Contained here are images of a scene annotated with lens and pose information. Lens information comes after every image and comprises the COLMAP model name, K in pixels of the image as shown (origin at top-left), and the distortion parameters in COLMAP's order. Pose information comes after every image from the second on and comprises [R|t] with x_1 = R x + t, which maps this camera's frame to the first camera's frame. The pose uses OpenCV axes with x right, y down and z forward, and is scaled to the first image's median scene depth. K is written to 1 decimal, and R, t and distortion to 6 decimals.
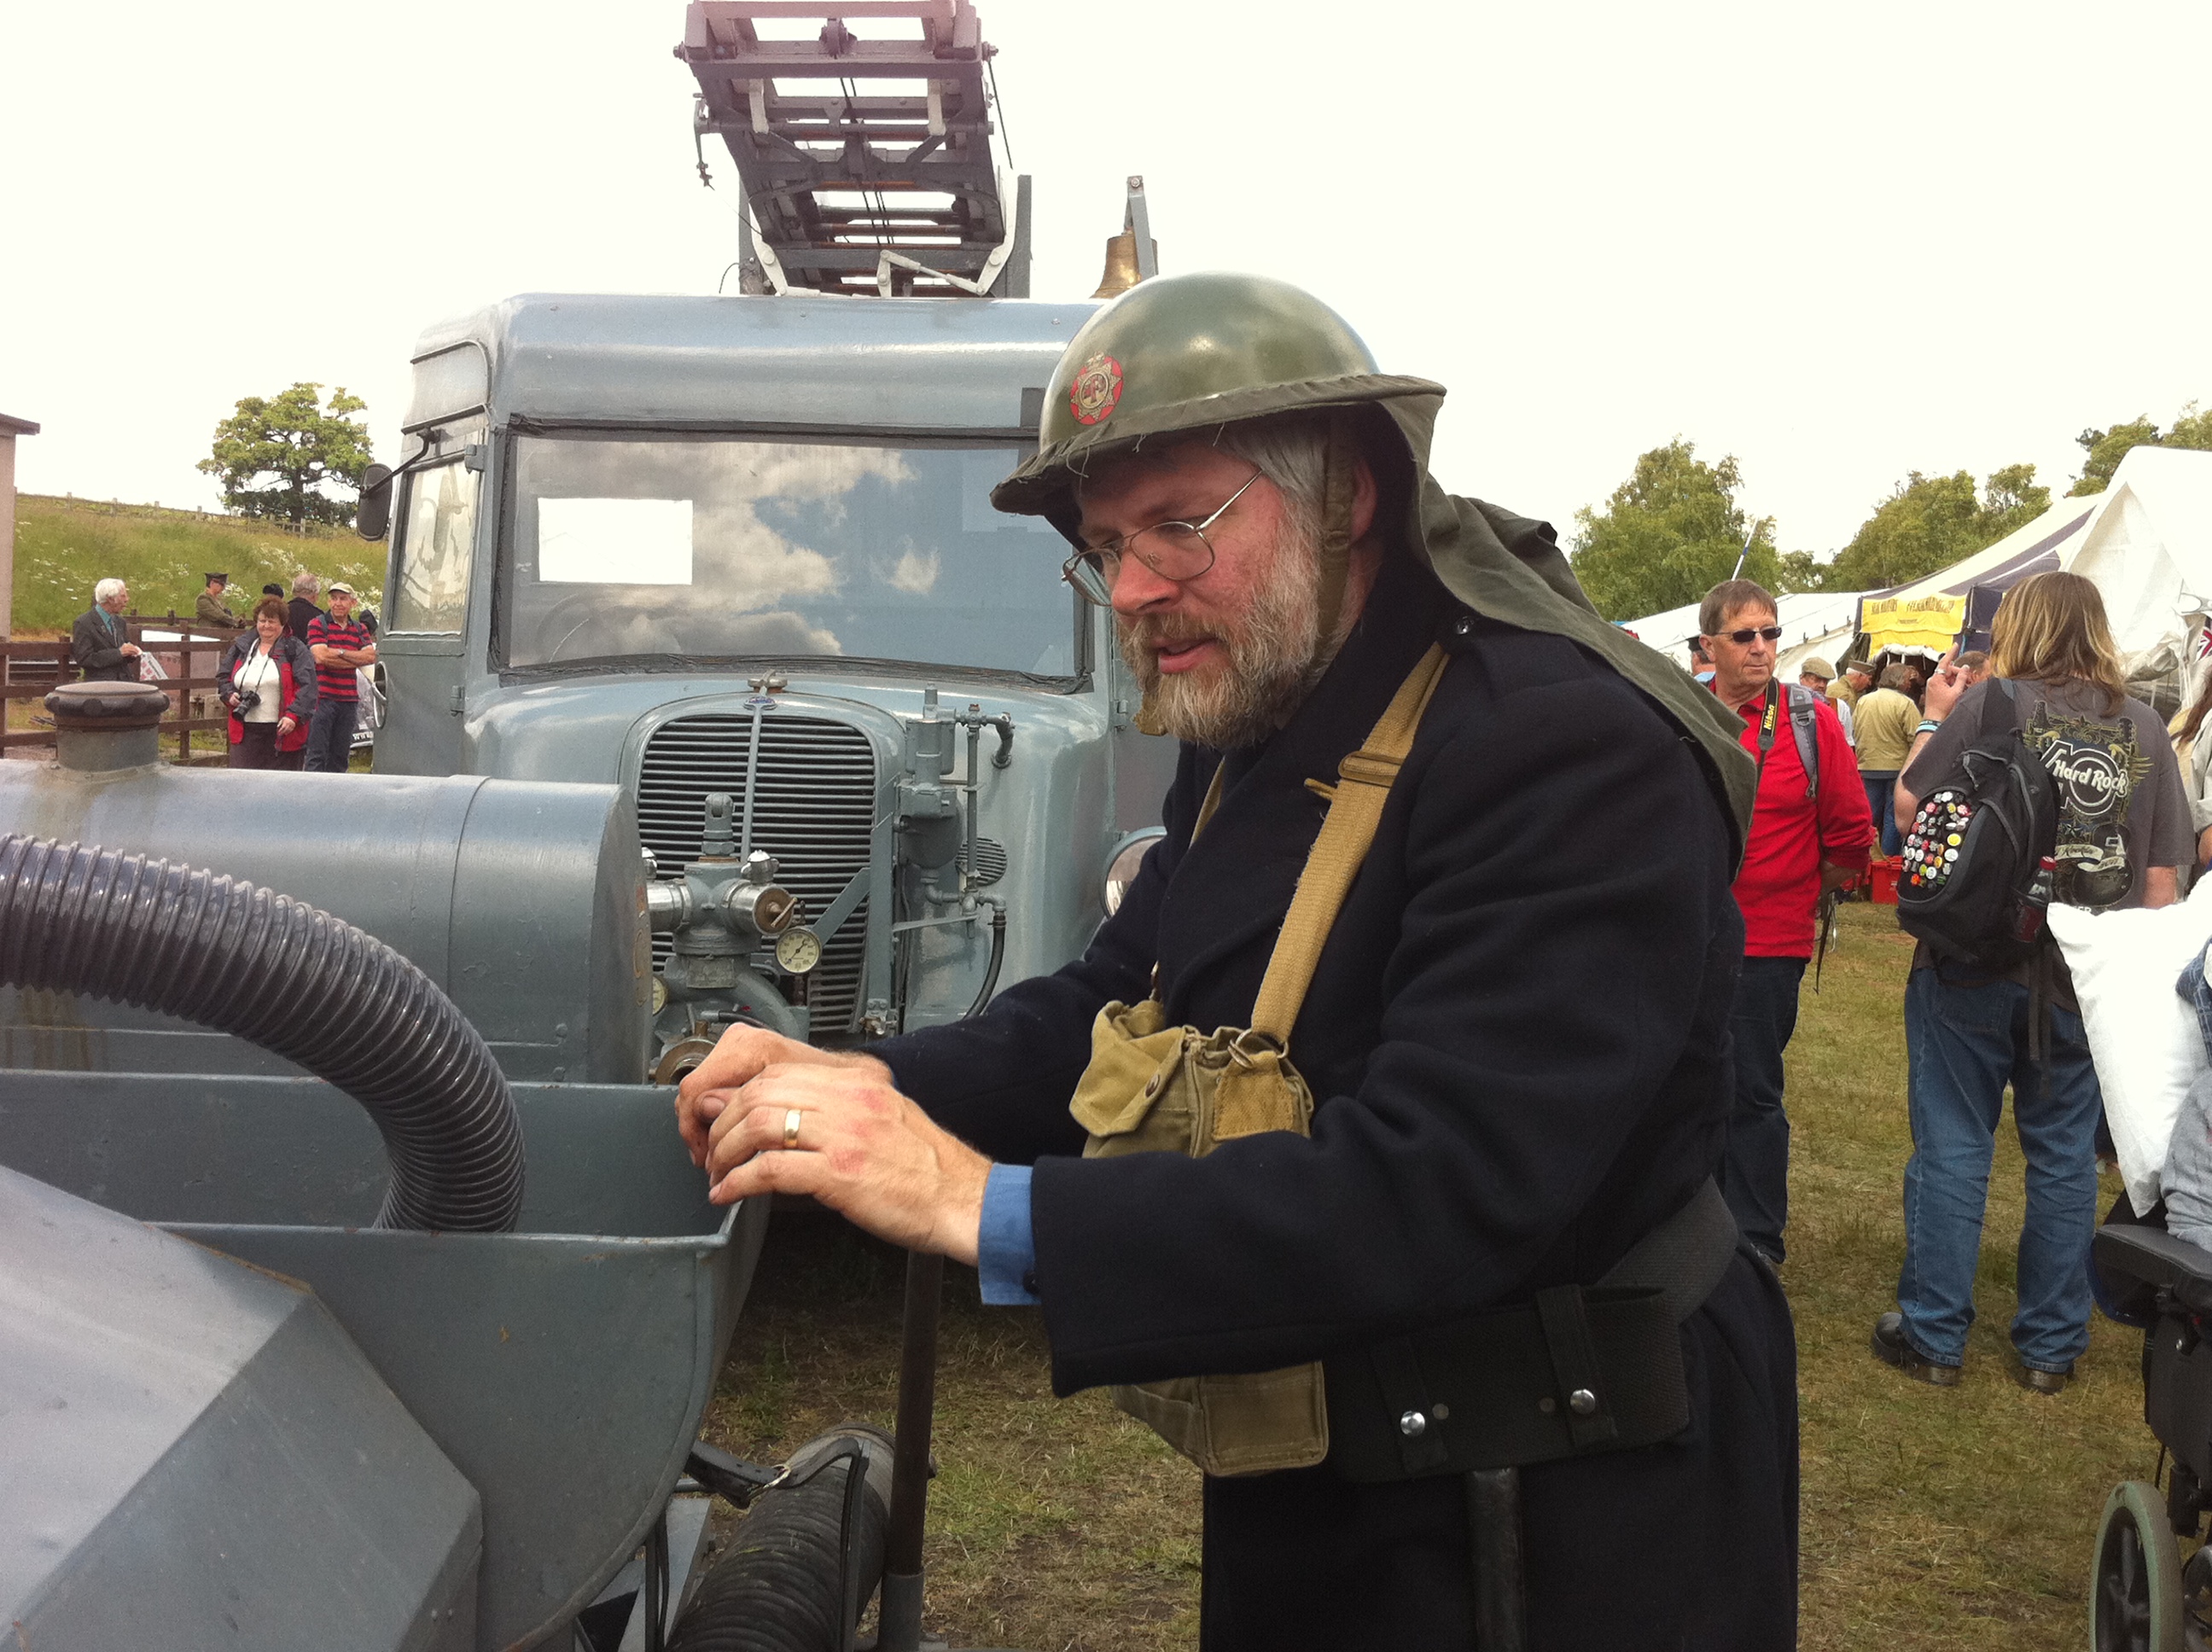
lens RADIAL K [[2428.8, 0, 1106.0], [0, 2428.8, 826.0], [0, 0, 1]] dist [0.121507, -0.362982]
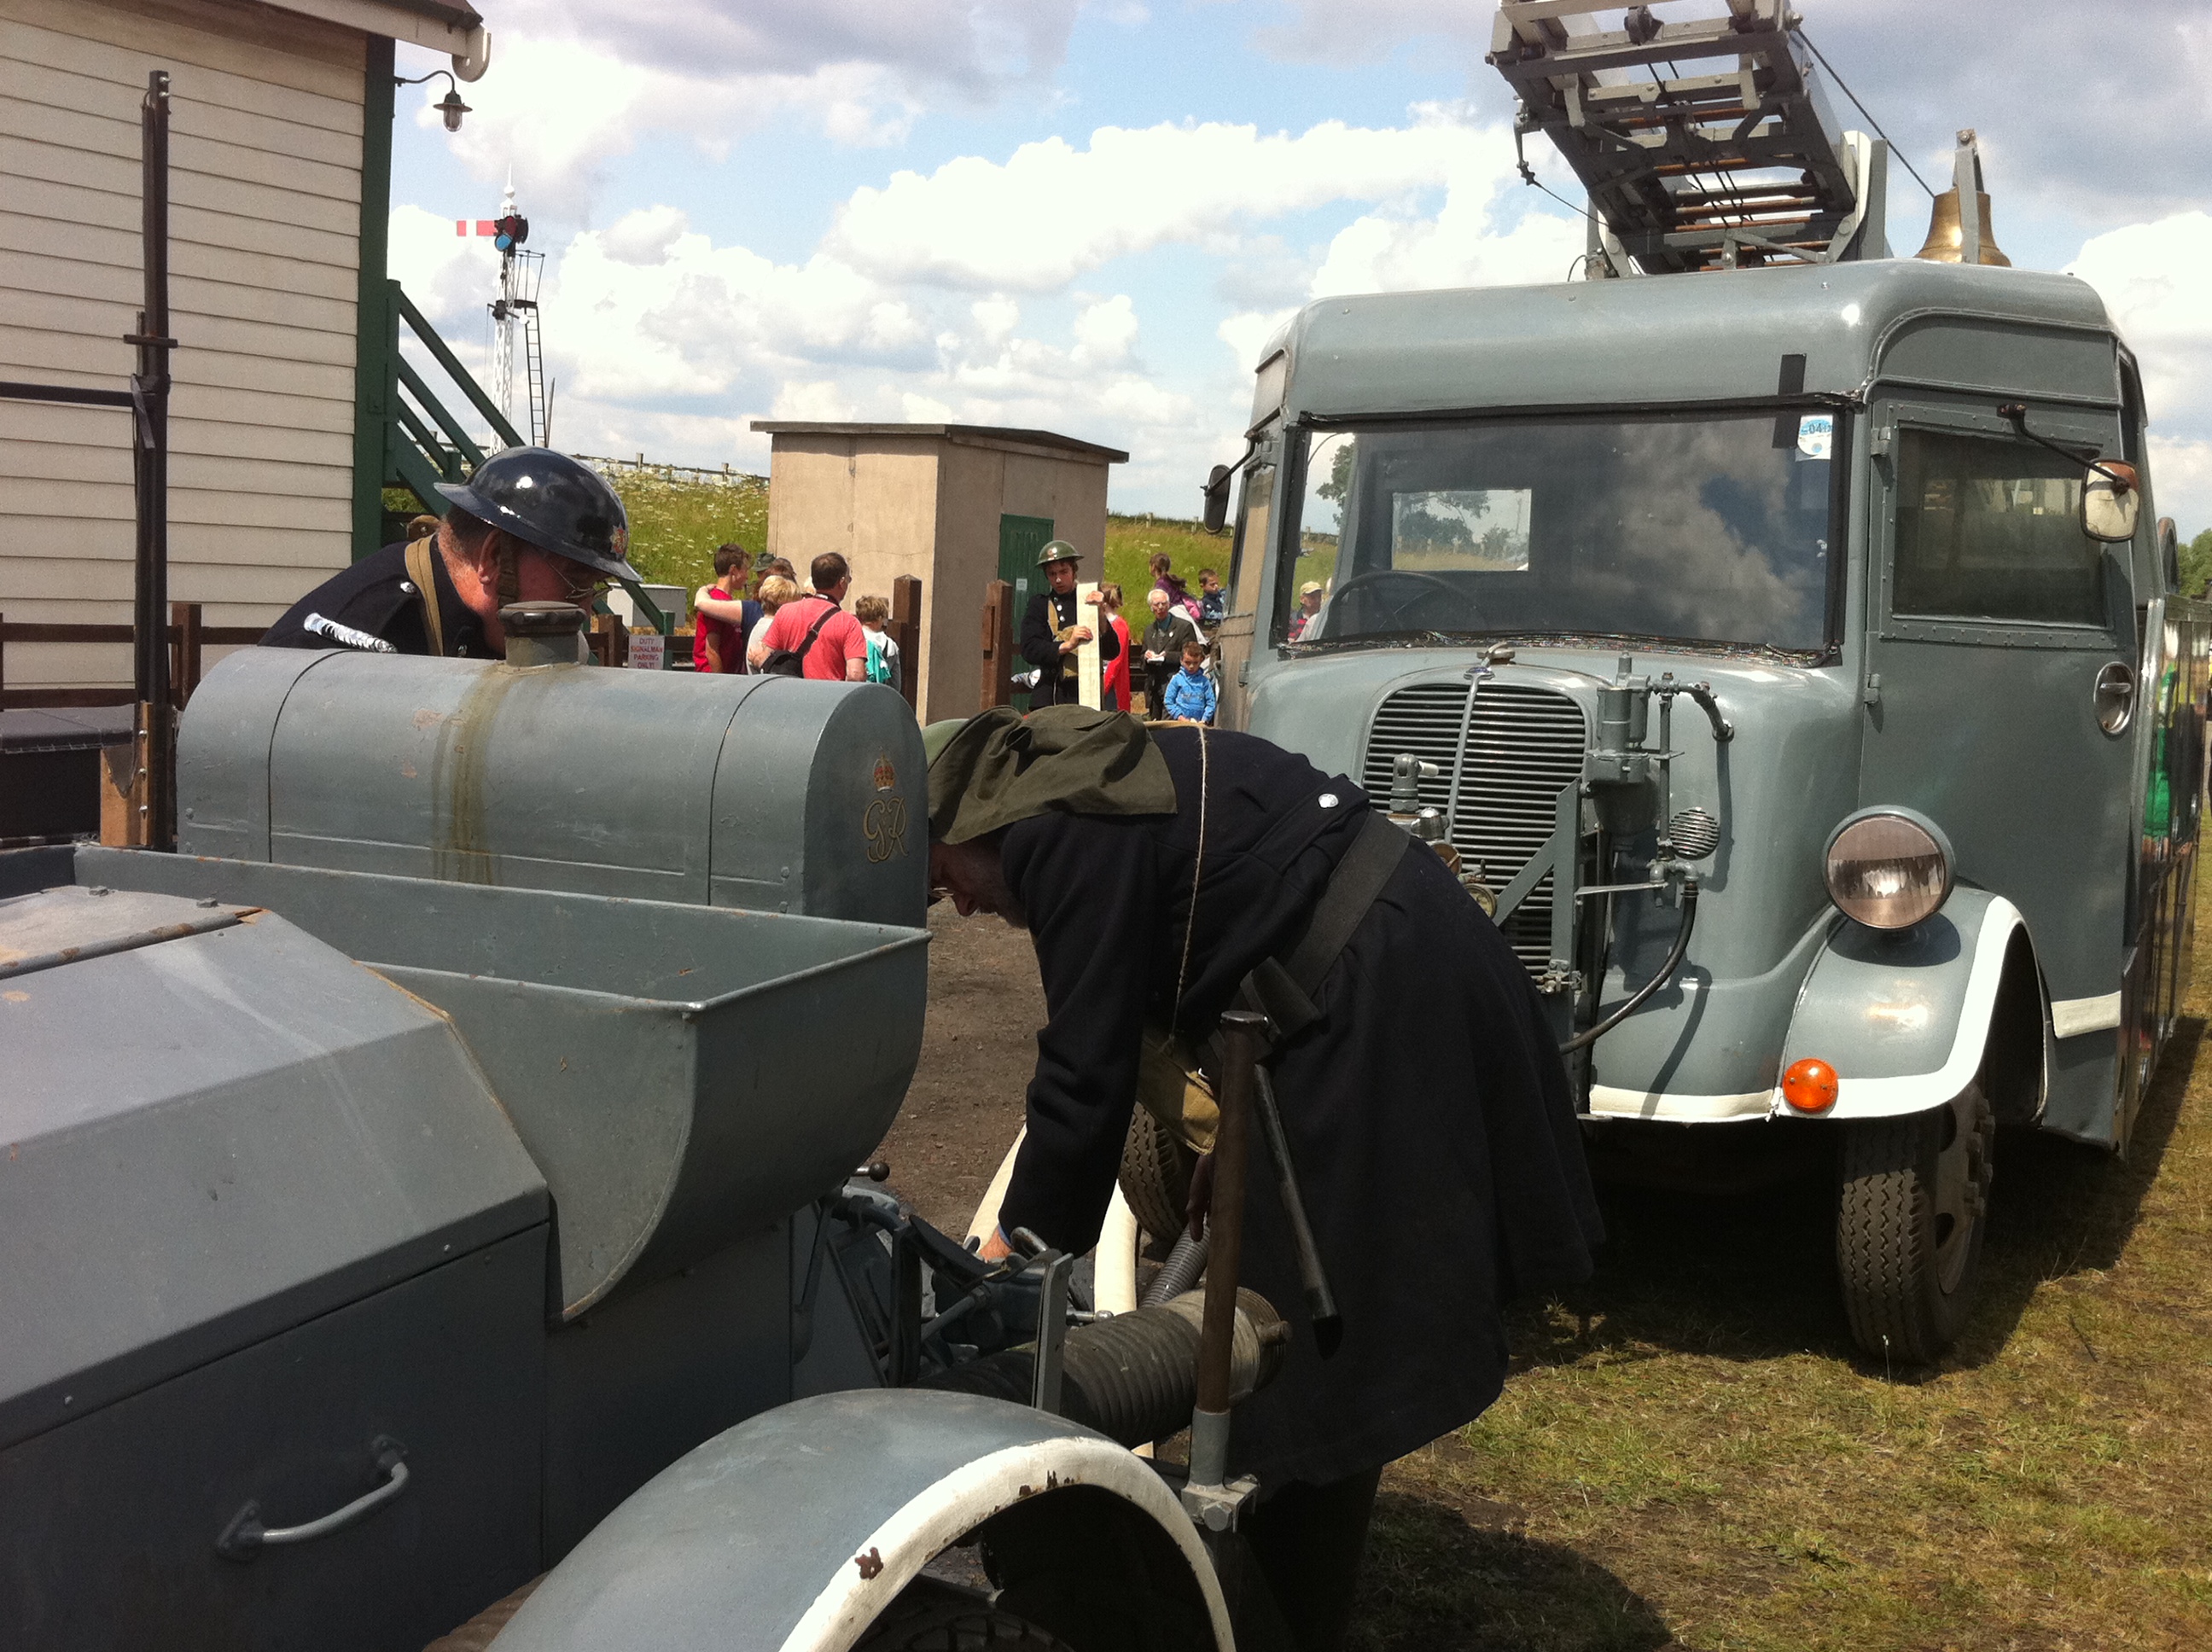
lens RADIAL K [[2506.2, 0, 1106.0], [0, 2506.2, 826.0], [0, 0, 1]] dist [0.180966, -0.619763]
pose [[0.868938, 0.032791, -0.493834, 0.247843], [-0.040665, 0.999159, -0.005209, 0.026623], [0.493248, 0.024608, 0.869541, -0.018277]]
